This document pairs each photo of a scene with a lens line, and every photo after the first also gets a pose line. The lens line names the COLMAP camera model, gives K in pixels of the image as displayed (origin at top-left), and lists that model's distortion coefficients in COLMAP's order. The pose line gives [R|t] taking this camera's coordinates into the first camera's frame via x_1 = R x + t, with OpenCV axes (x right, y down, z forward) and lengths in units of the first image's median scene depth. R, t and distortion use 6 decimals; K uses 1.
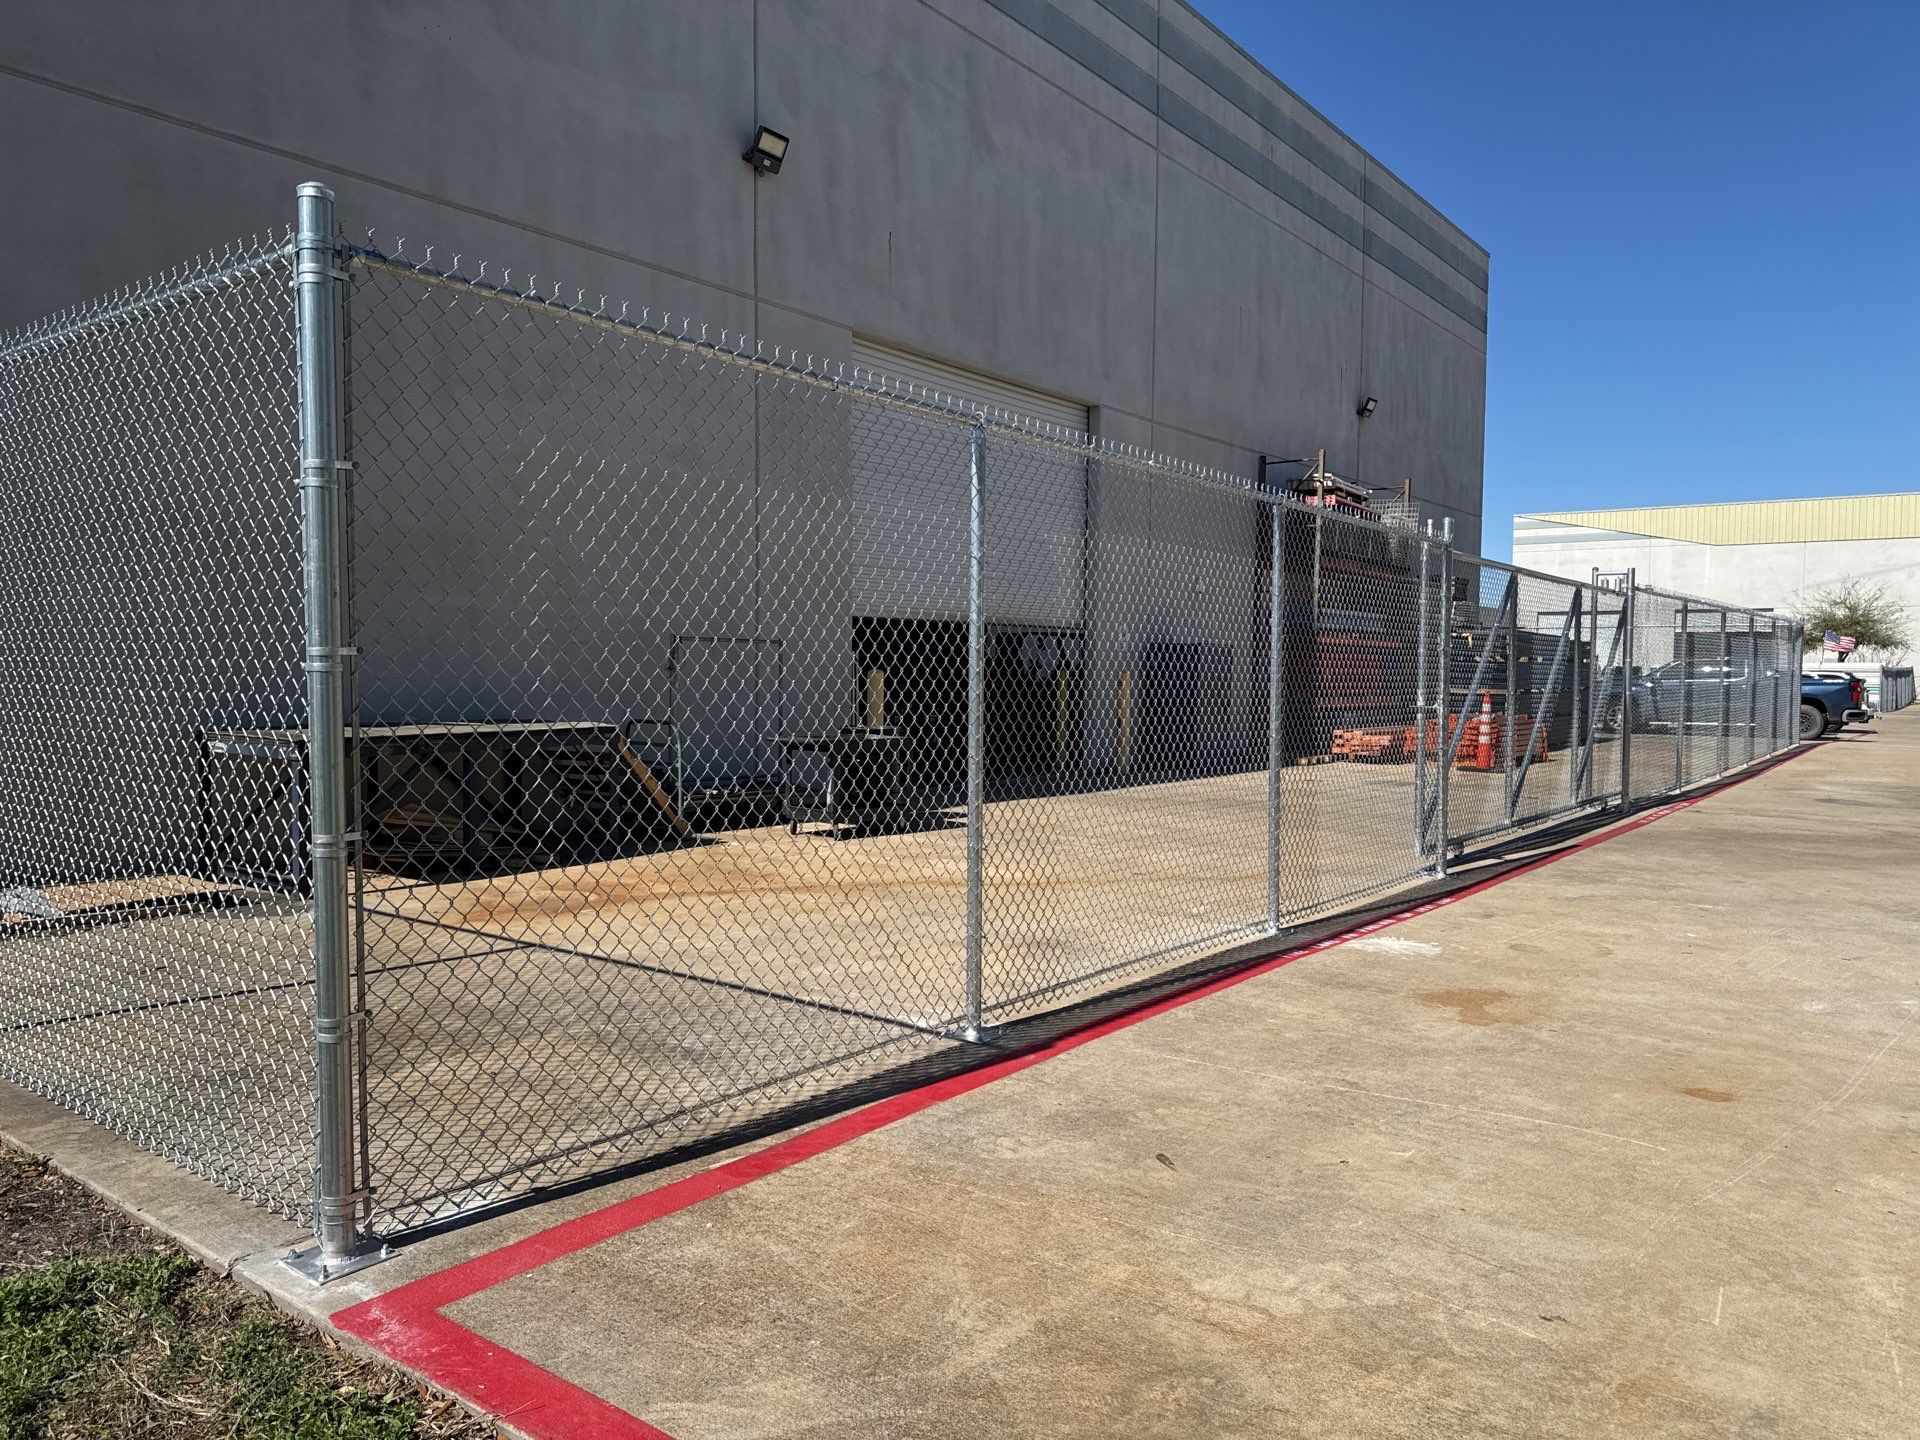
lens RADIAL K [[1342.1, 0, 969.7], [0, 1342.1, 729.0], [0, 0, 1]] dist [0.039391, -0.049753]
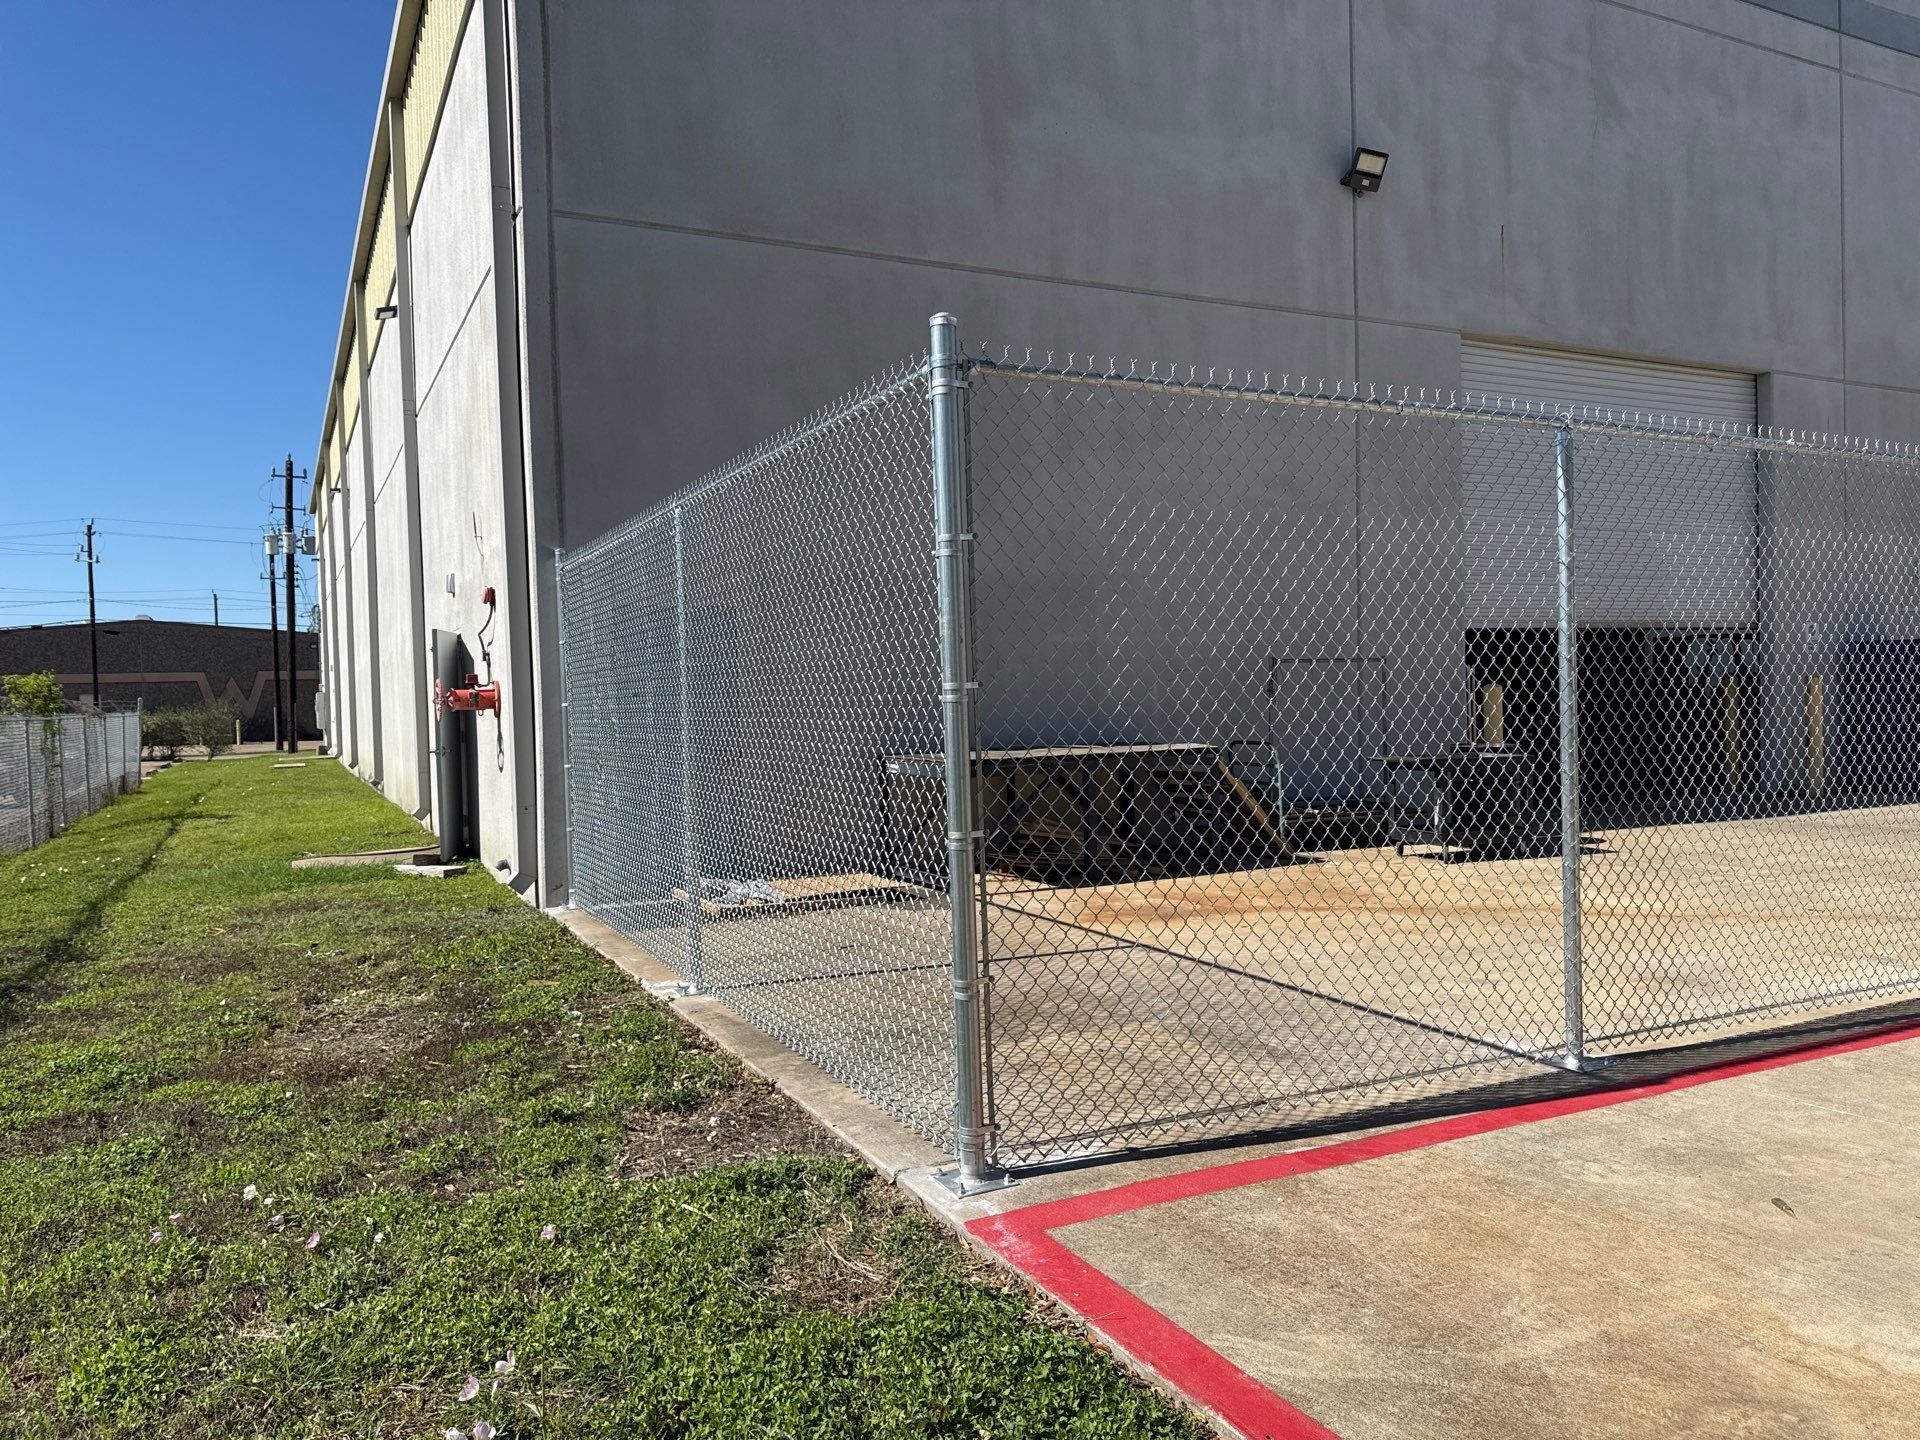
lens RADIAL K [[1342.1, 0, 949.4], [0, 1342.1, 733.0], [0, 0, 1]] dist [0.039391, -0.049753]
pose [[0.891864, -0.019550, -0.451881, 0.047048], [0.012533, 0.999750, -0.018517, 0.005521], [0.452130, 0.010851, 0.891886, -0.065284]]
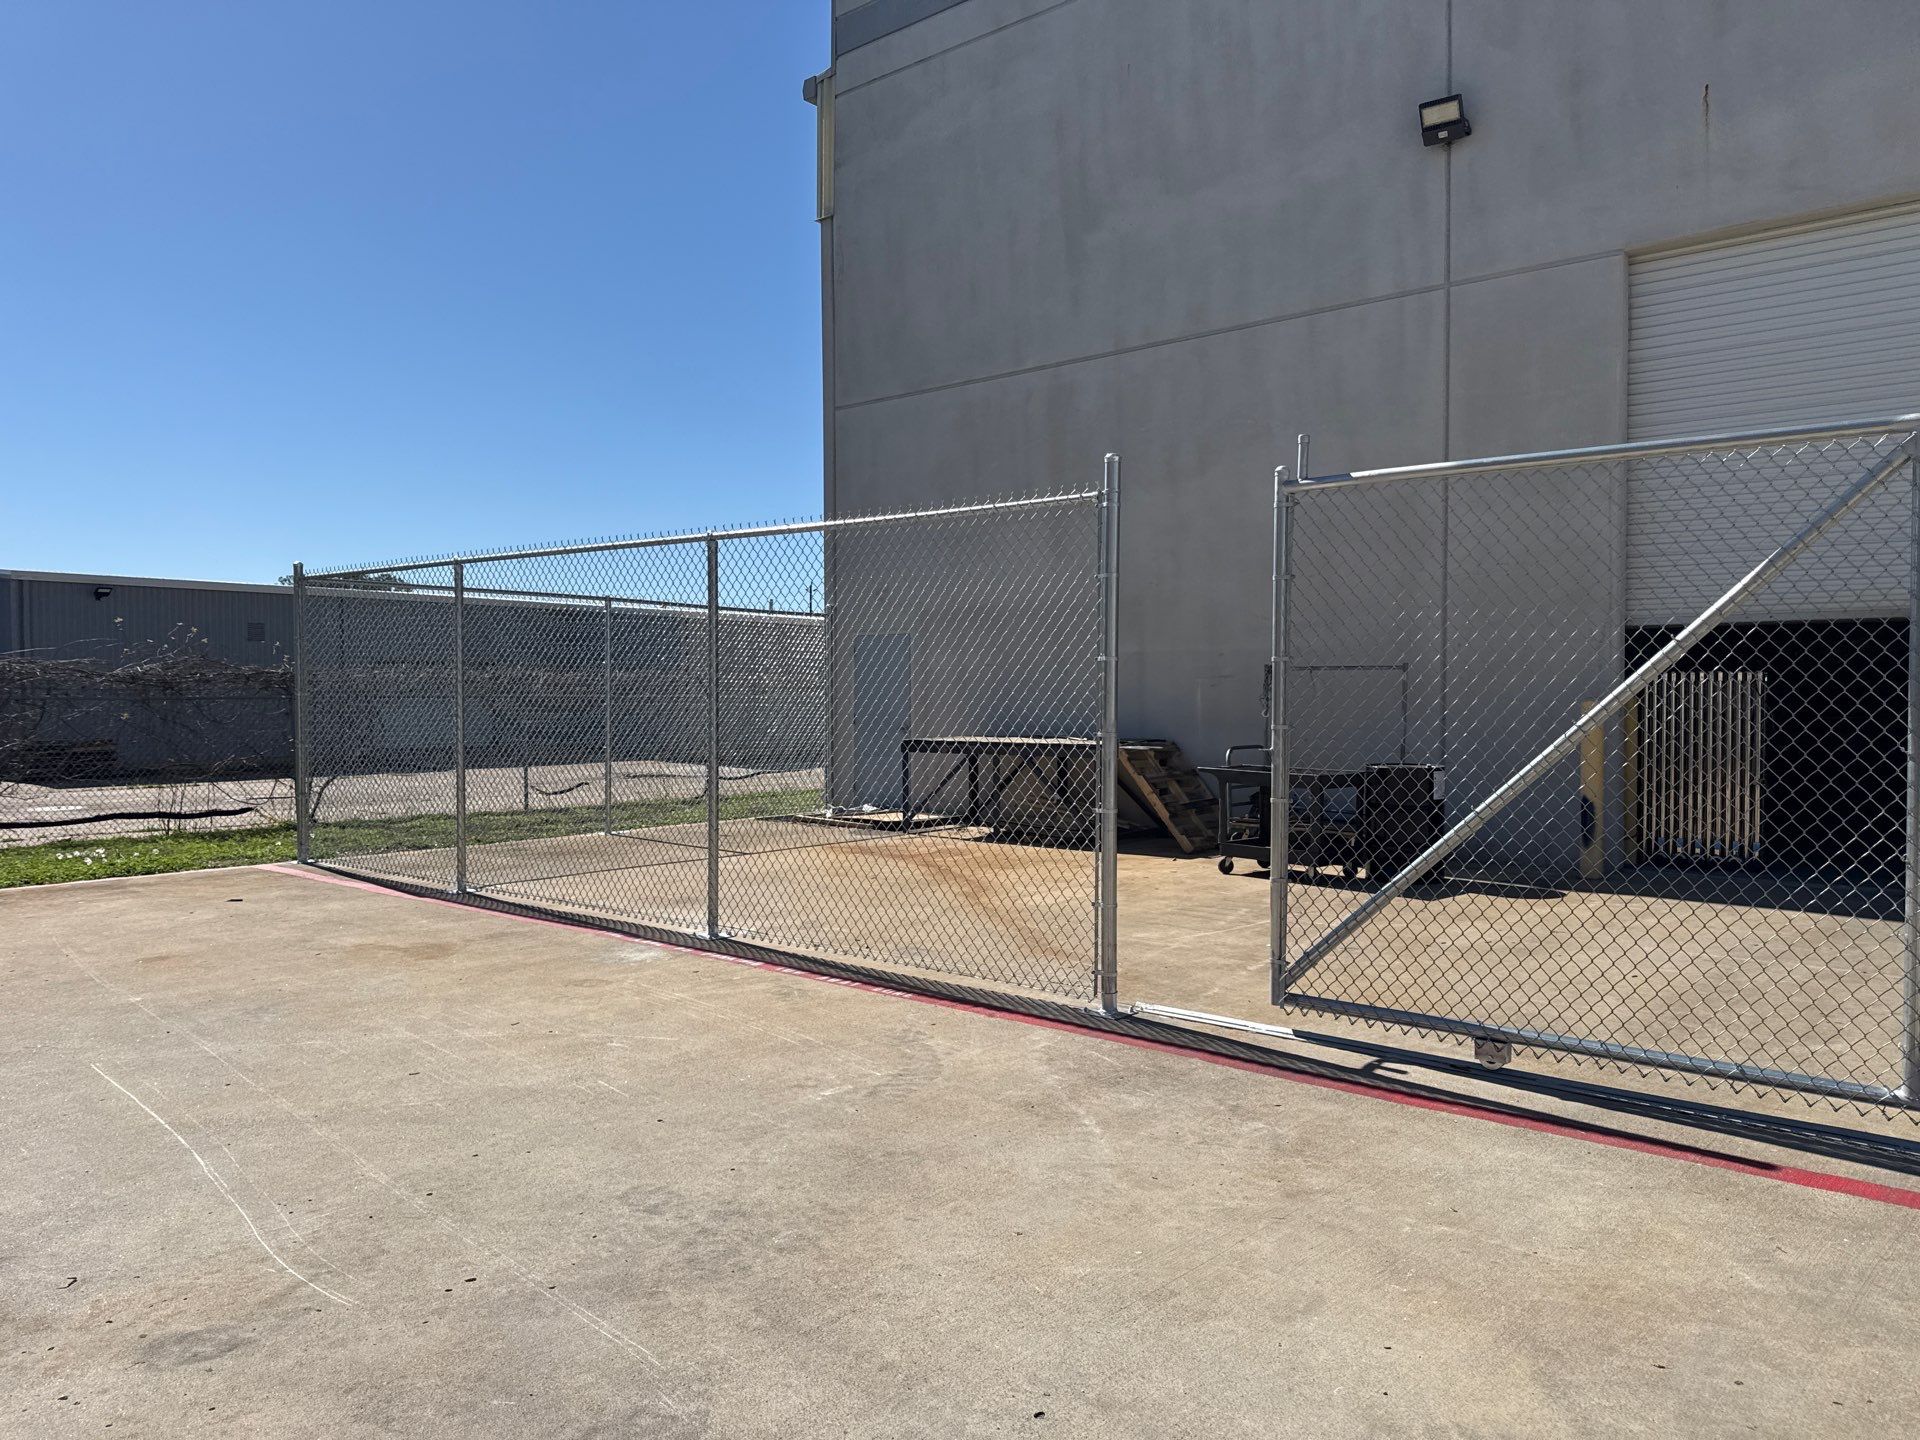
lens RADIAL K [[1361.0, 0, 903.0], [0, 1361.0, 751.8], [0, 0, 1]] dist [0.007892, -0.006665]
pose [[-0.080251, 0.036907, -0.996091, 1.939051], [-0.044078, 0.998205, 0.040536, -0.078162], [0.995800, 0.047159, -0.078480, 1.790622]]
